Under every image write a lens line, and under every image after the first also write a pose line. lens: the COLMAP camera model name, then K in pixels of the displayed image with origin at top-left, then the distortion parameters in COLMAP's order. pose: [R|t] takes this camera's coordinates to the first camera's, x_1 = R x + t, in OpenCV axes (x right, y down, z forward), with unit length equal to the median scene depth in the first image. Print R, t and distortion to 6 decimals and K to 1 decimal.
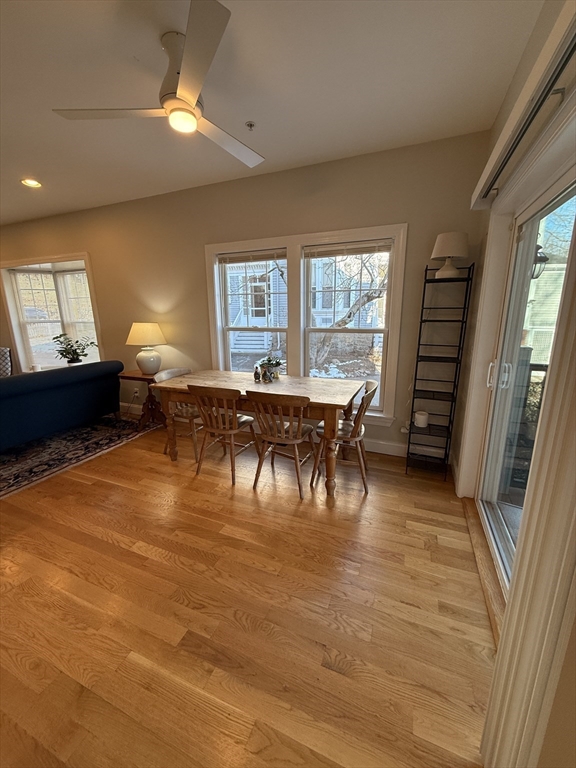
lens RADIAL K [[305.9, 0, 285.3], [0, 305.9, 381.8], [0, 0, 1]] dist [-0.000426, 0.000141]
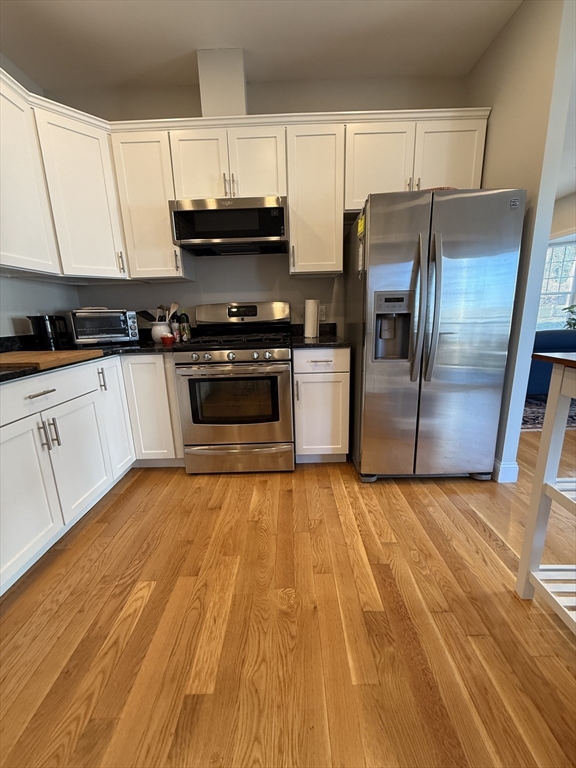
lens RADIAL K [[305.9, 0, 287.0], [0, 305.9, 383.0], [0, 0, 1]] dist [-0.000426, 0.000141]
pose [[0.383621, 0.210725, -0.899127, -0.222312], [-0.188099, 0.971038, 0.147324, 0.159623], [0.904131, 0.112608, 0.412148, -0.277945]]
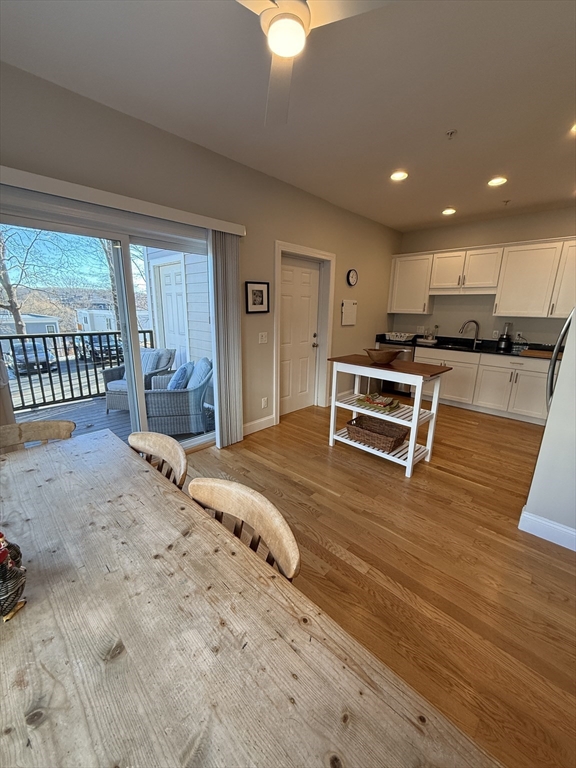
lens RADIAL K [[305.9, 0, 286.8], [0, 305.9, 381.8], [0, 0, 1]] dist [-0.000426, 0.000141]
pose [[-0.932992, -0.088017, 0.348969, -0.288296], [0.075954, 0.899640, 0.429976, -0.196852], [-0.351792, 0.427669, -0.832671, 0.854510]]
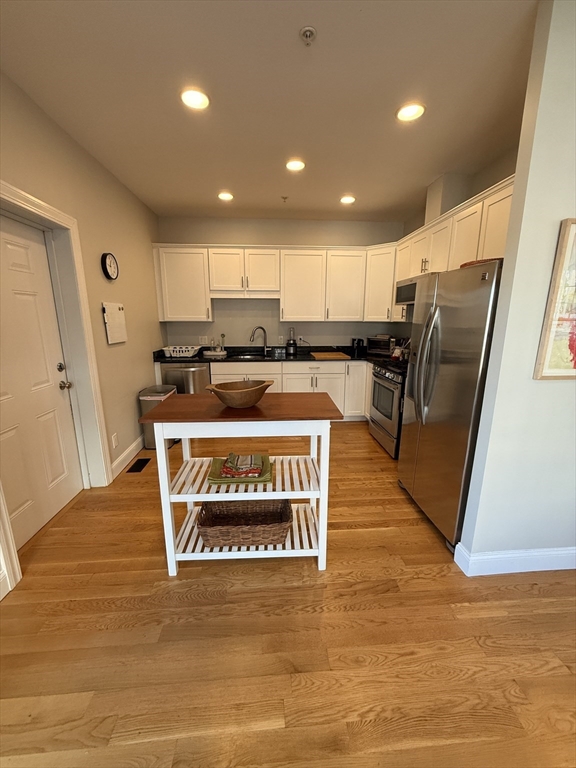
lens RADIAL K [[305.9, 0, 288.4], [0, 305.9, 382.6], [0, 0, 1]] dist [-0.000426, 0.000141]
pose [[-0.889234, 0.110435, -0.443922, -0.090239], [-0.090667, 0.908623, 0.407657, -0.110964], [0.448377, 0.402752, -0.797966, 0.472476]]
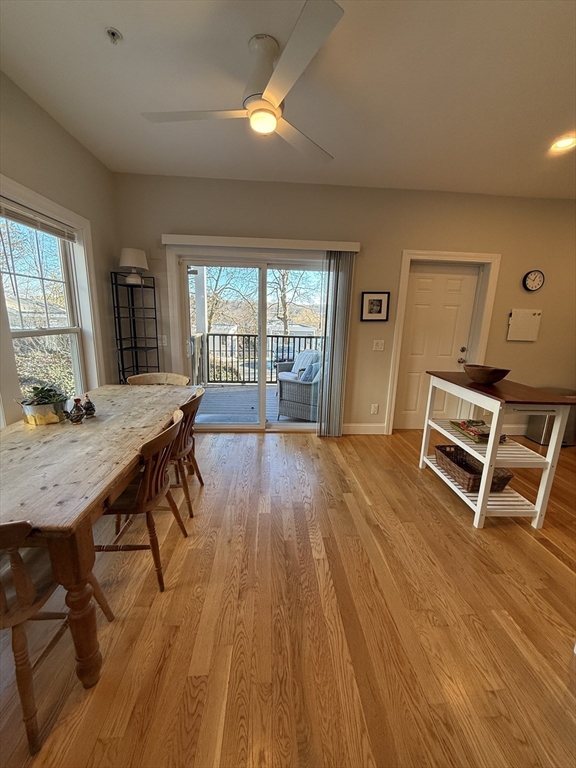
lens RADIAL K [[305.9, 0, 288.8], [0, 305.9, 383.3], [0, 0, 1]] dist [-0.000426, 0.000141]
pose [[-0.445203, -0.192928, 0.874399, -0.629536], [0.177296, 0.938187, 0.297274, -0.144167], [-0.877702, 0.287375, -0.383478, 0.692037]]
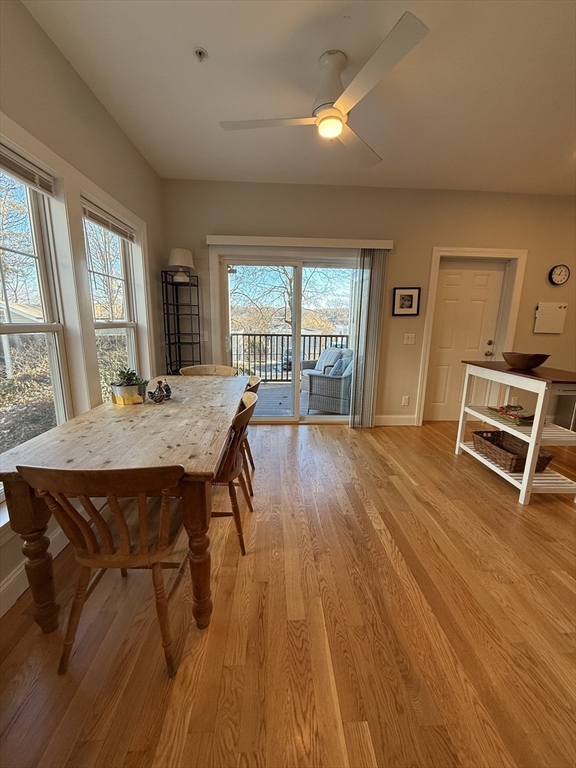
lens RADIAL K [[305.9, 0, 289.0], [0, 305.9, 383.0], [0, 0, 1]] dist [-0.000426, 0.000141]
pose [[-0.435032, -0.175094, 0.883226, -0.628101], [0.189769, 0.941049, 0.280027, -0.139191], [-0.880190, 0.289430, -0.376159, 0.807869]]
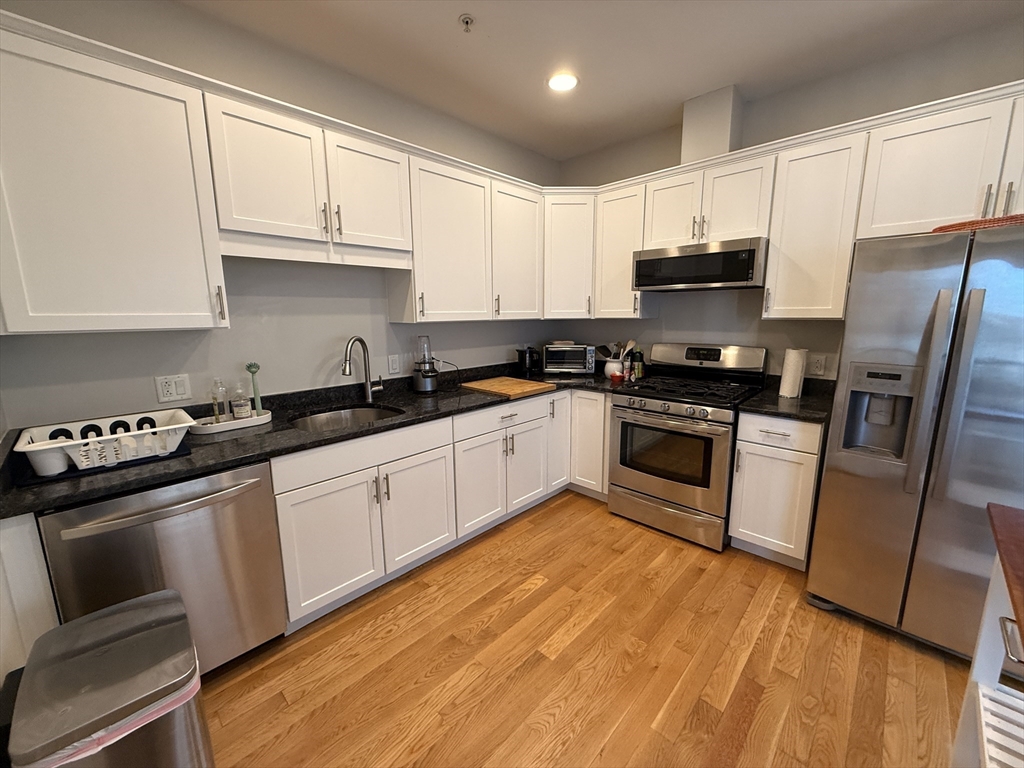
lens RADIAL K [[407.8, 0, 510.8], [0, 407.8, 383.8], [0, 0, 1]] dist [-0.000426, 0.000141]
pose [[-0.356315, 0.182538, -0.916362, -0.028808], [-0.199333, 0.943304, 0.265413, 0.040300], [0.912856, 0.277232, -0.299727, -0.192165]]
